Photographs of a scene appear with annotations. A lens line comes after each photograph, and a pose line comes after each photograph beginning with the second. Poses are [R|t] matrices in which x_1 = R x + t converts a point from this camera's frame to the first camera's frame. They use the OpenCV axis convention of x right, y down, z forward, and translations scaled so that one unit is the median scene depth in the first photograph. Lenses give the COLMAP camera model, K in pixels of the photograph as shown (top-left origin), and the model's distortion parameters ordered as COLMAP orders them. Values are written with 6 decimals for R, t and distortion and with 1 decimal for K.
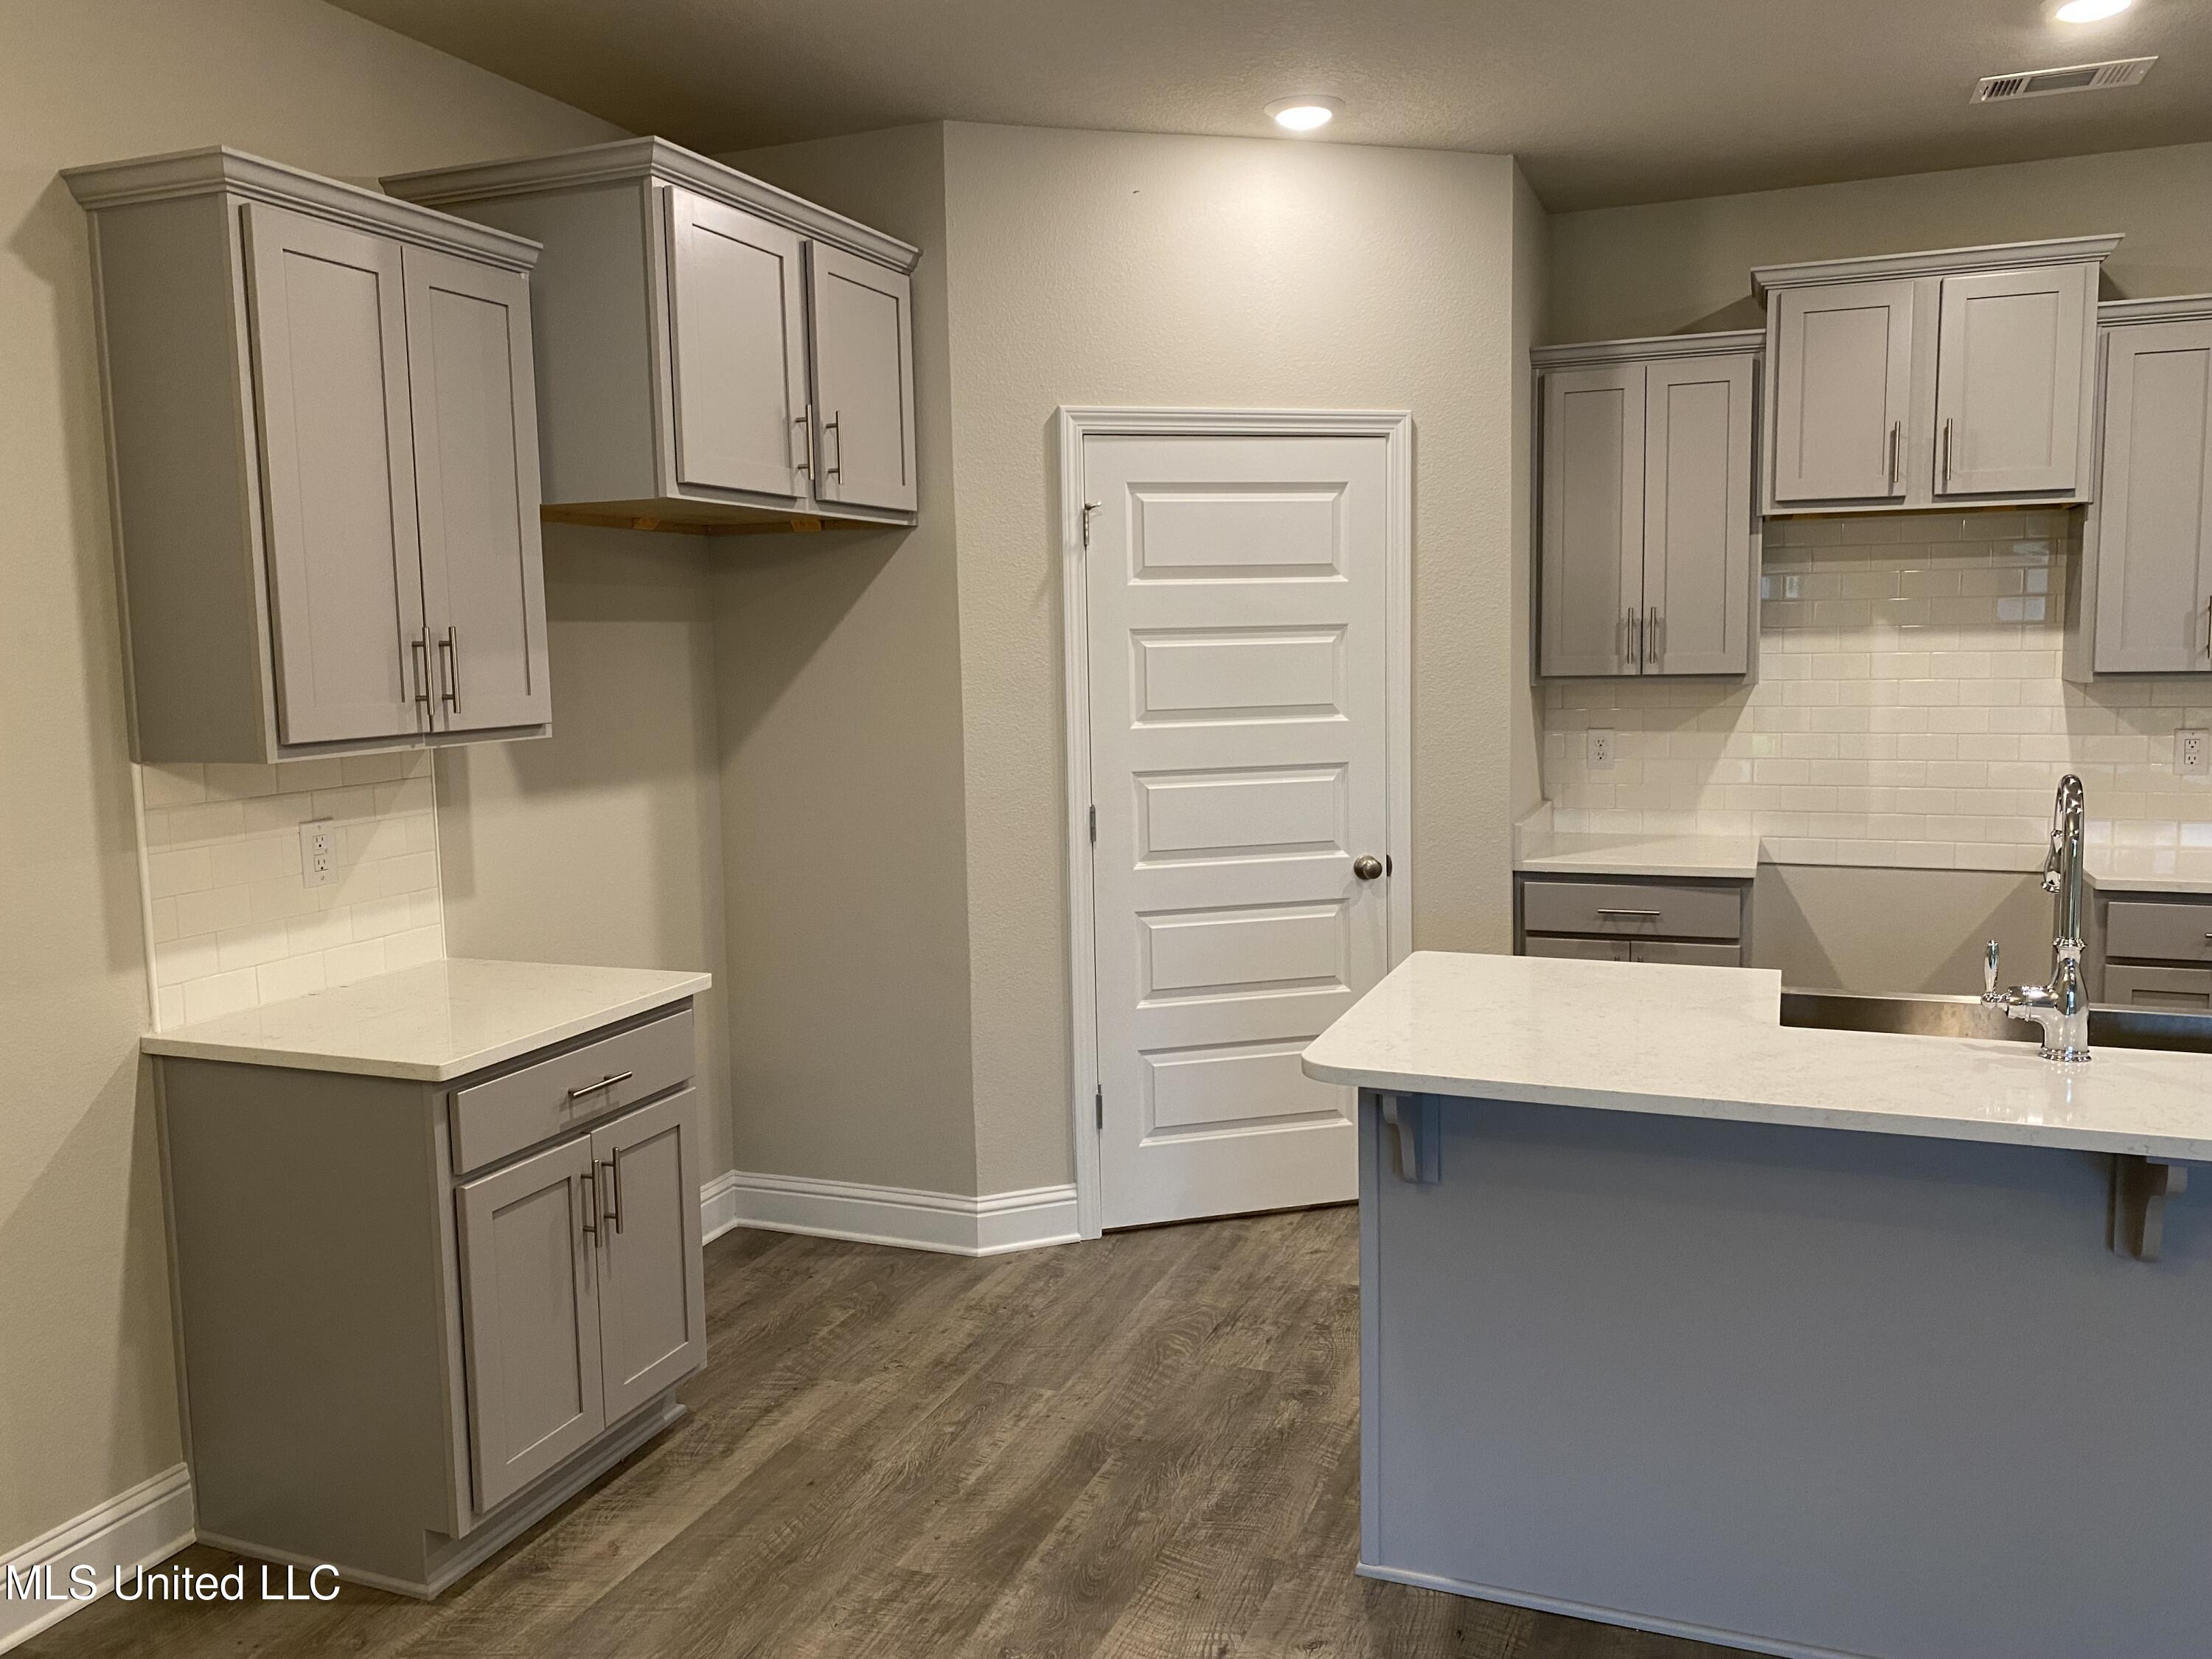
lens RADIAL K [[1682.3, 0, 1086.1], [0, 1682.3, 806.4], [0, 0, 1]] dist [0.031399, -0.035248]
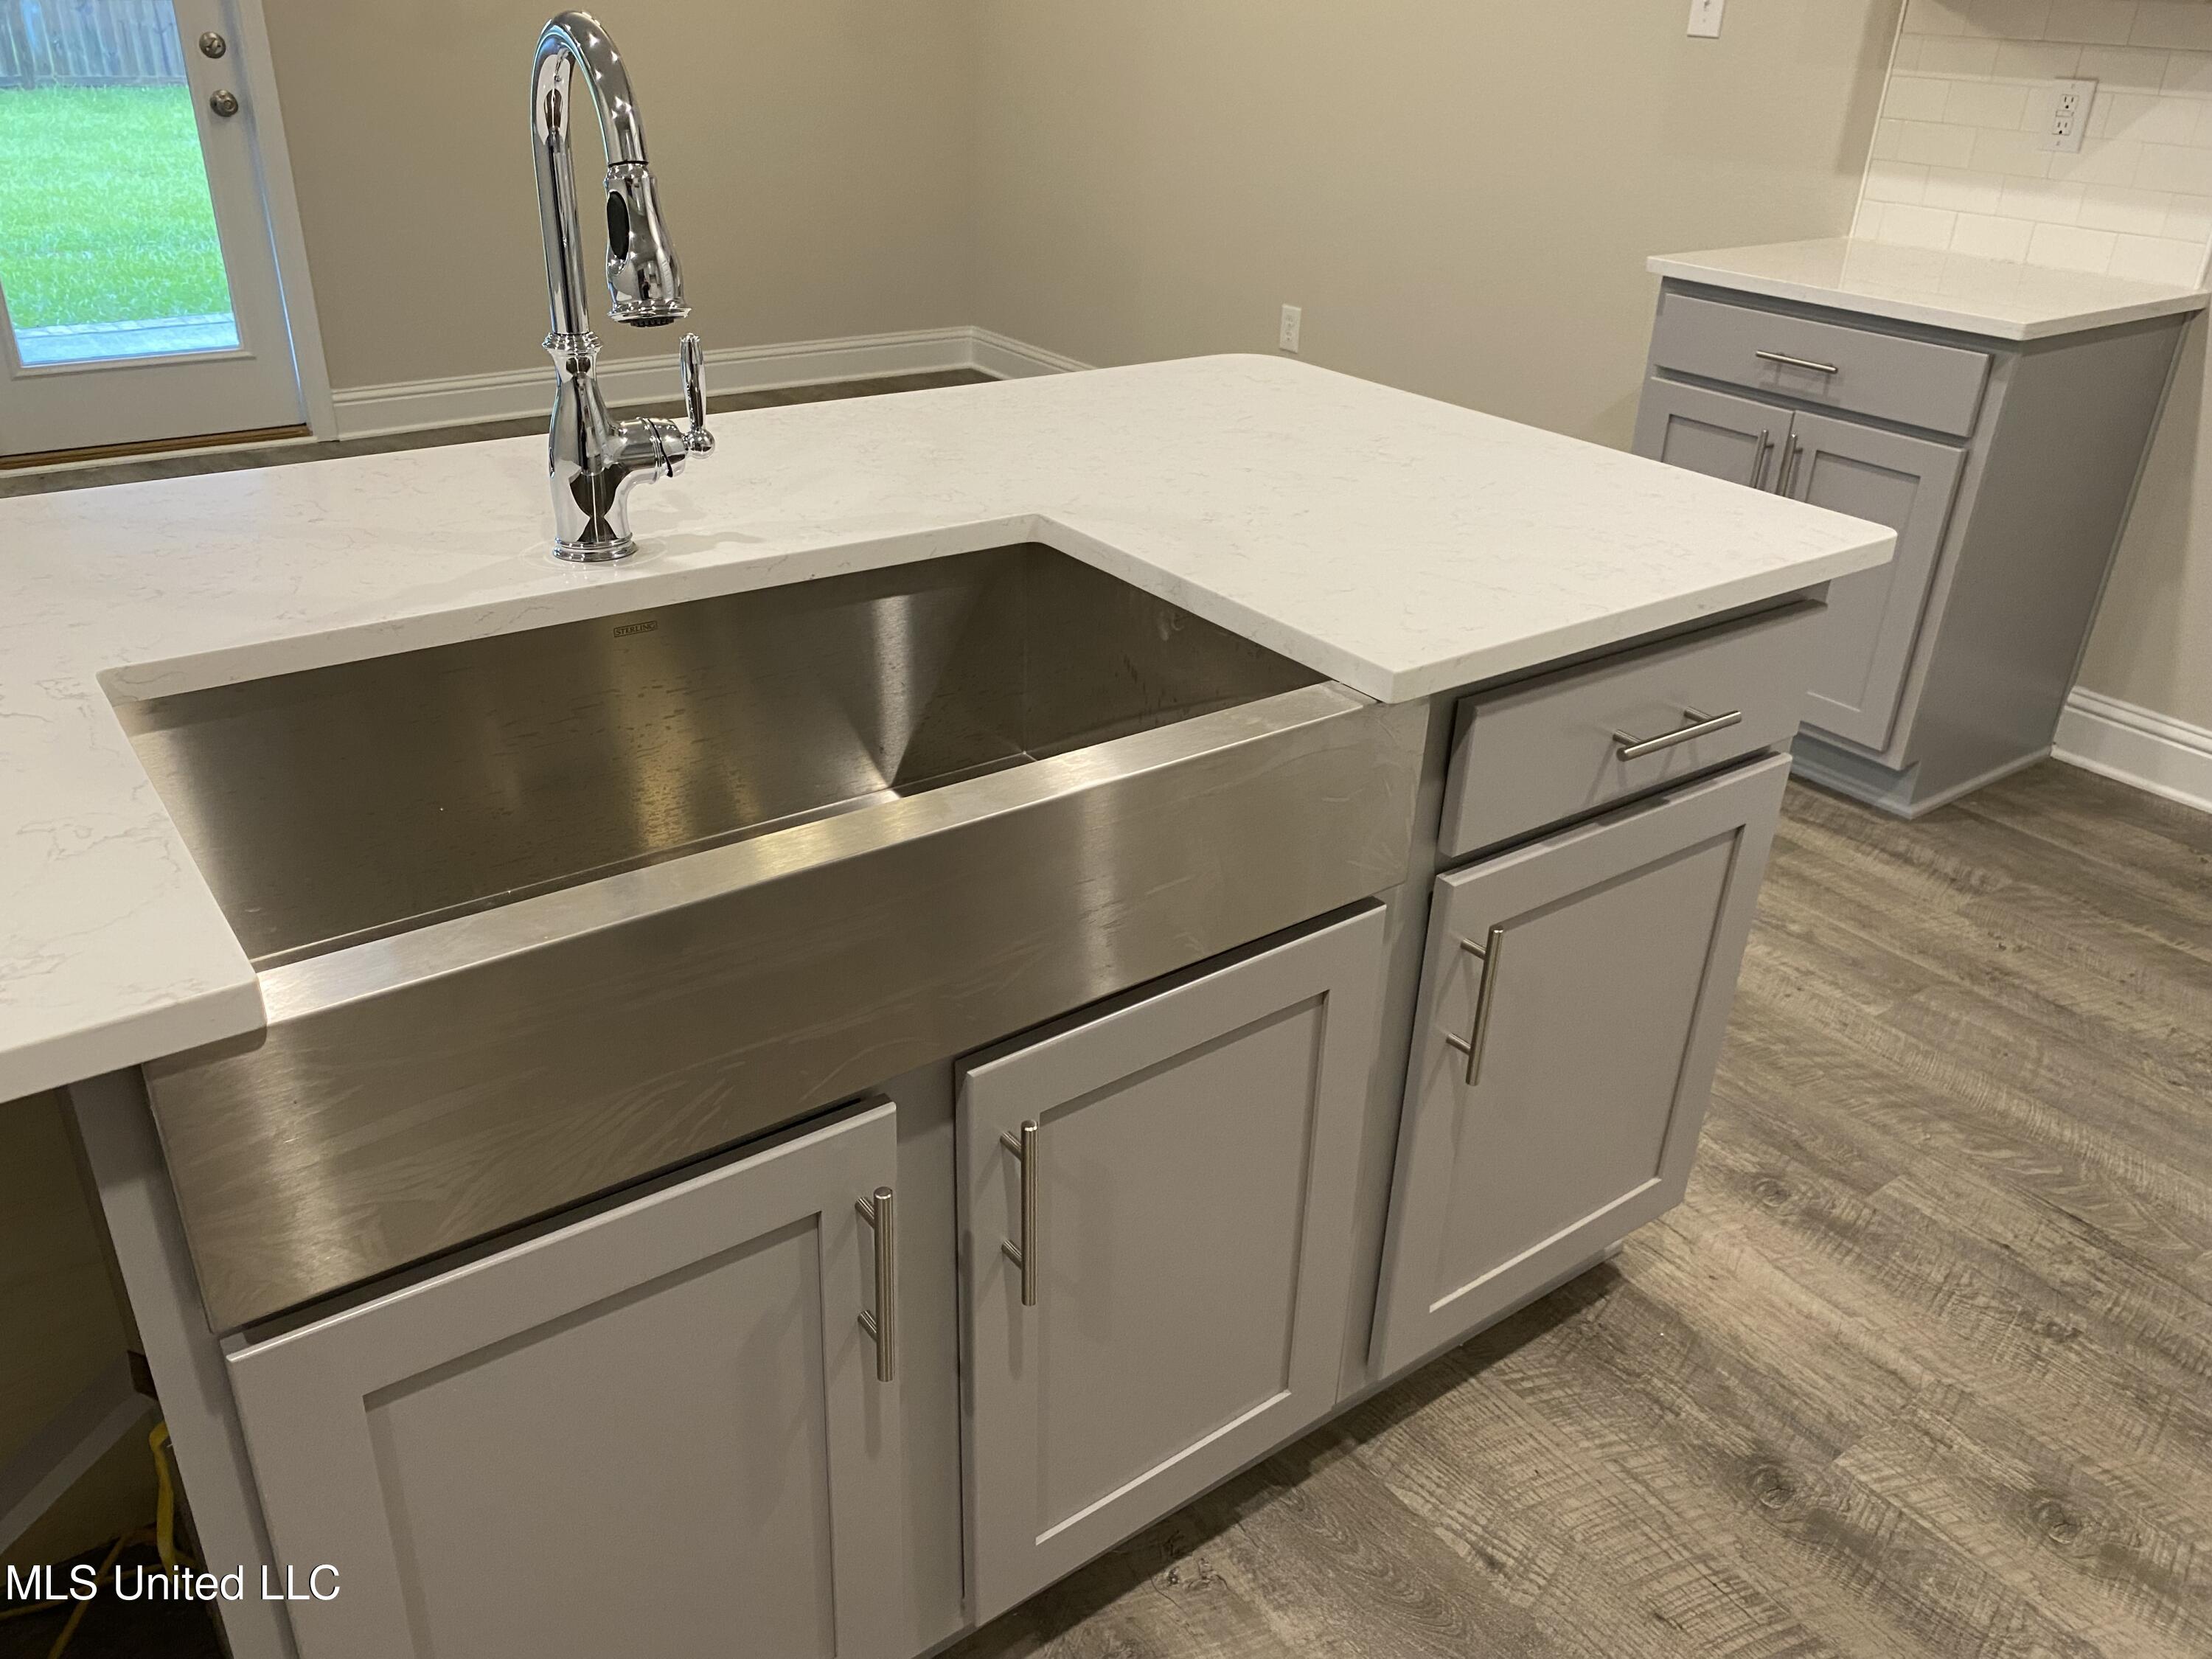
lens RADIAL K [[1682.3, 0, 1120.7], [0, 1682.3, 820.4], [0, 0, 1]] dist [0.031399, -0.035248]
pose [[-0.513547, 0.390943, -0.763828, 0.585386], [-0.112462, 0.851833, 0.511598, -0.051892], [0.850660, 0.348632, -0.393490, 0.858690]]
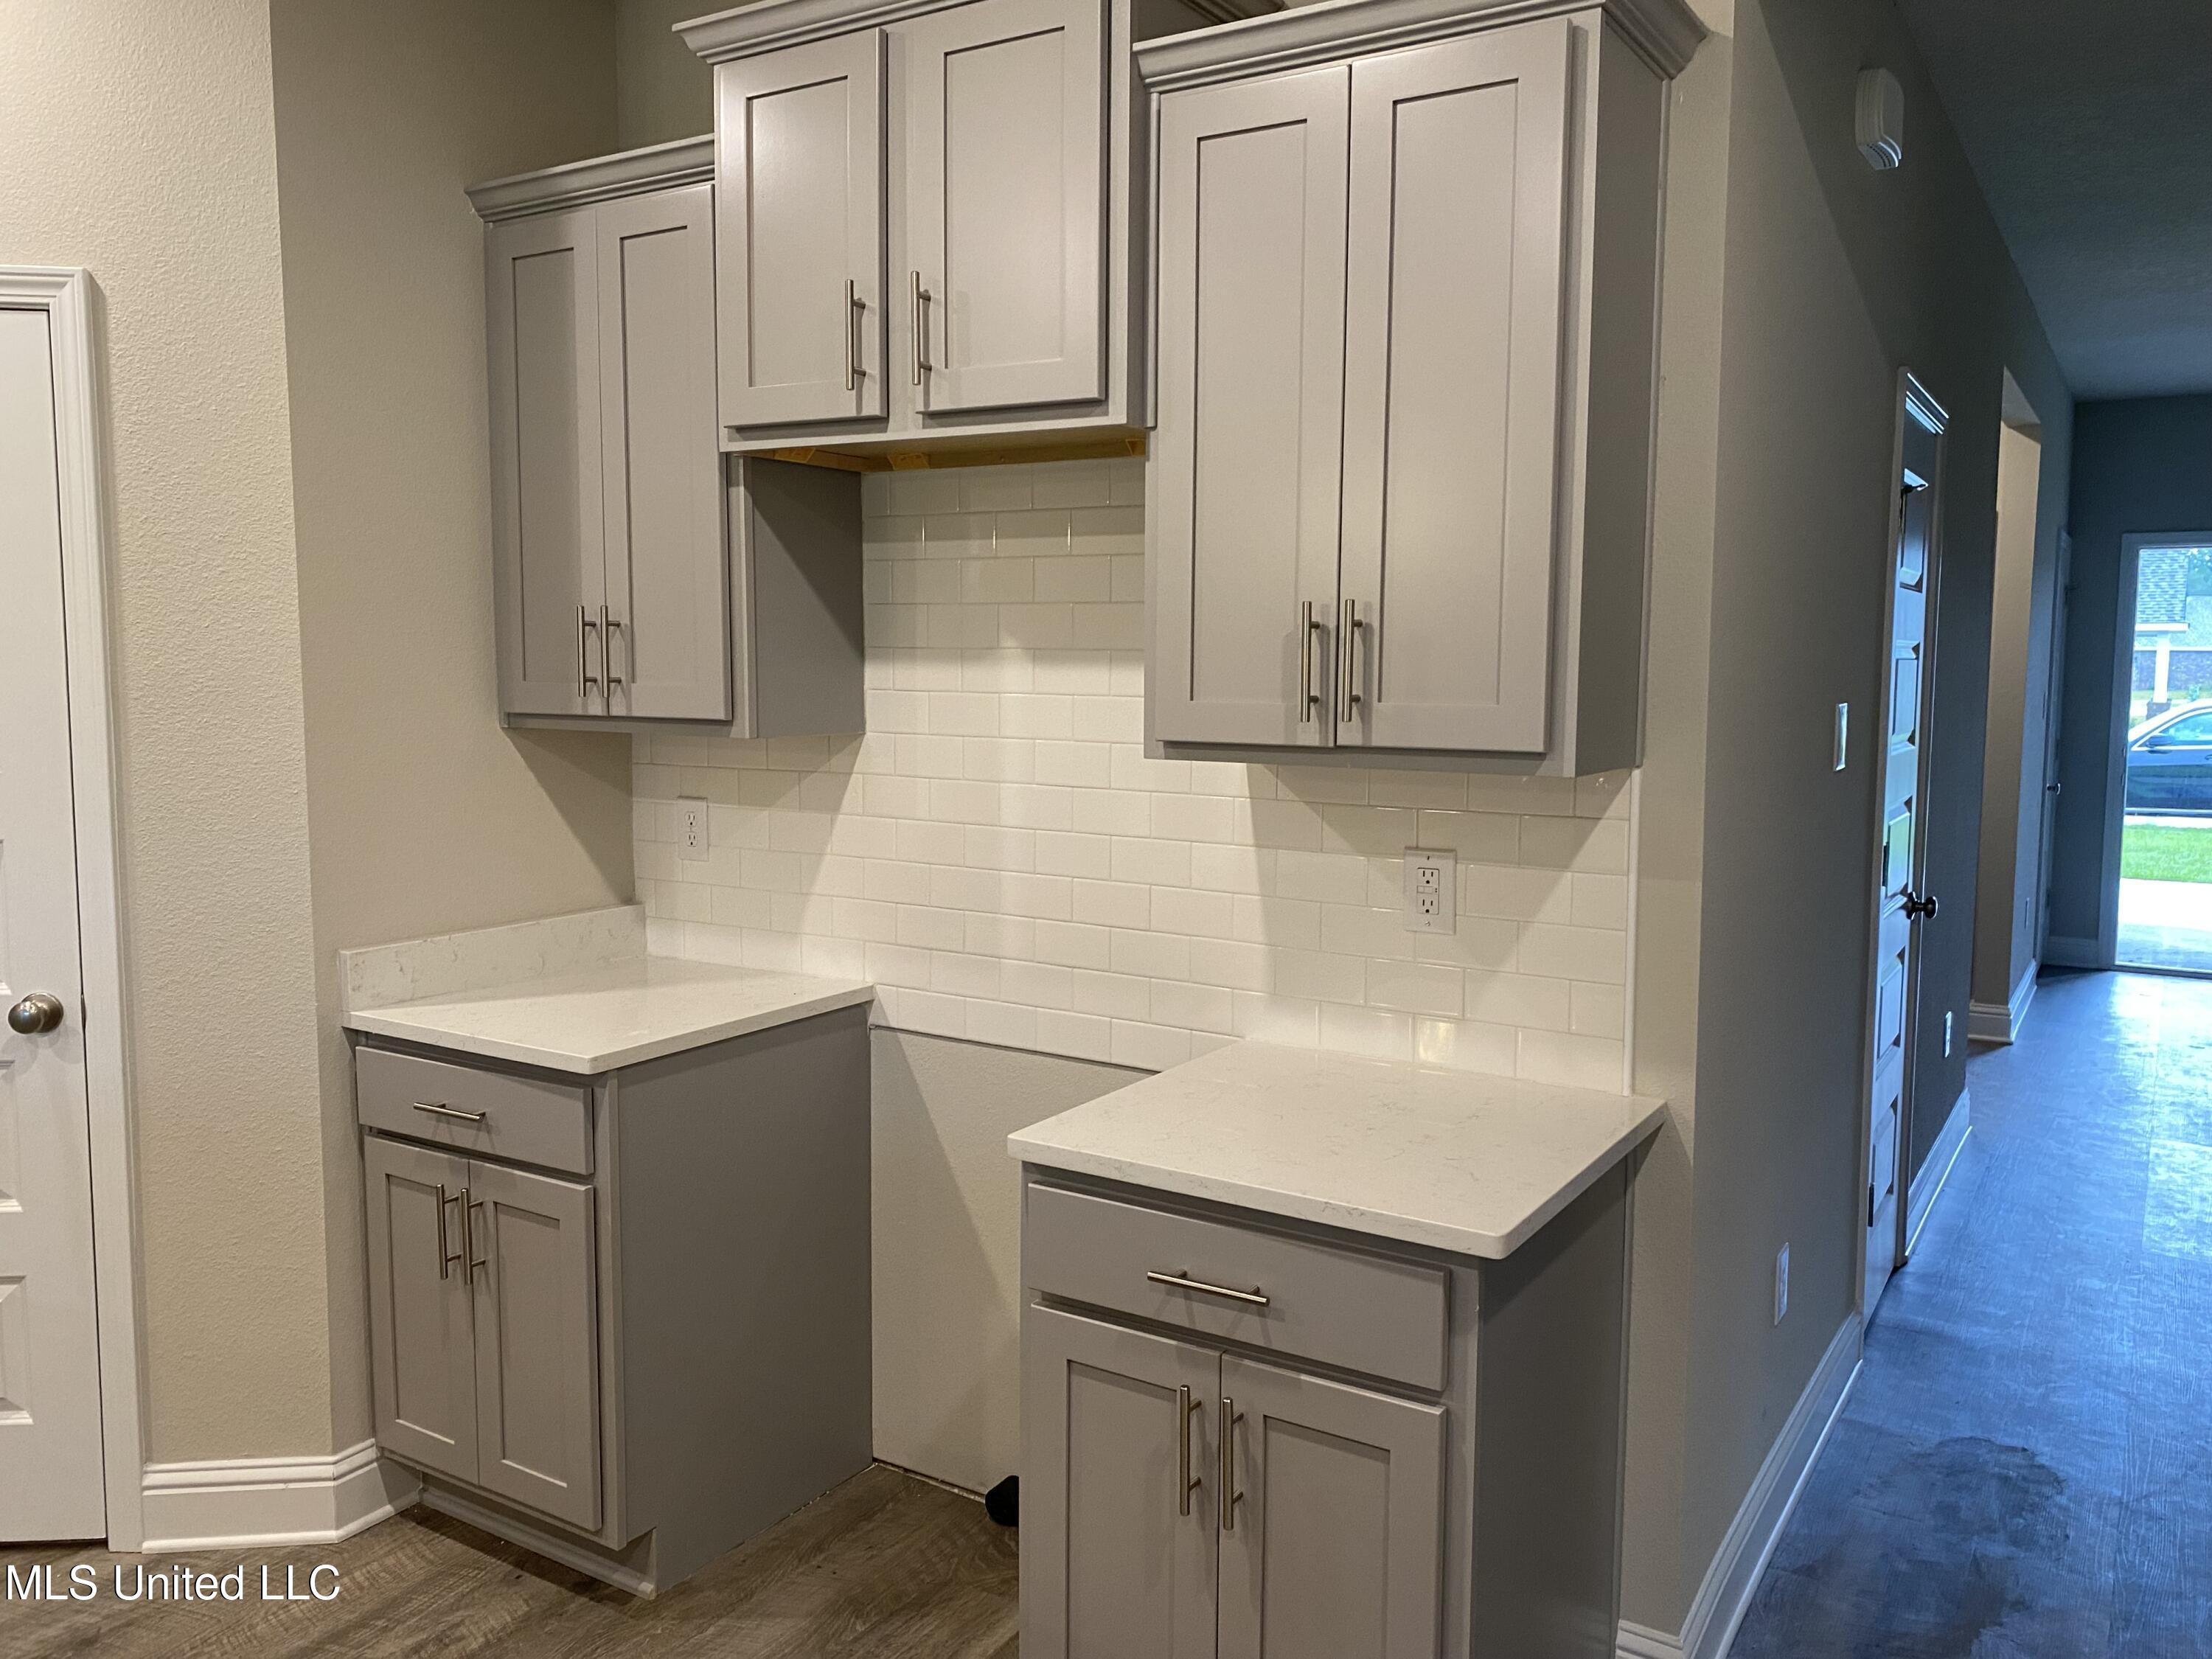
lens RADIAL K [[1659.4, 0, 1125.8], [0, 1659.4, 817.5], [0, 0, 1]] dist [0.049836, -0.053095]
pose [[0.984445, 0.044347, -0.170004, 0.739926], [-0.044966, 0.998989, 0.000211, -0.059378], [0.169841, 0.007436, 0.985443, 0.518434]]
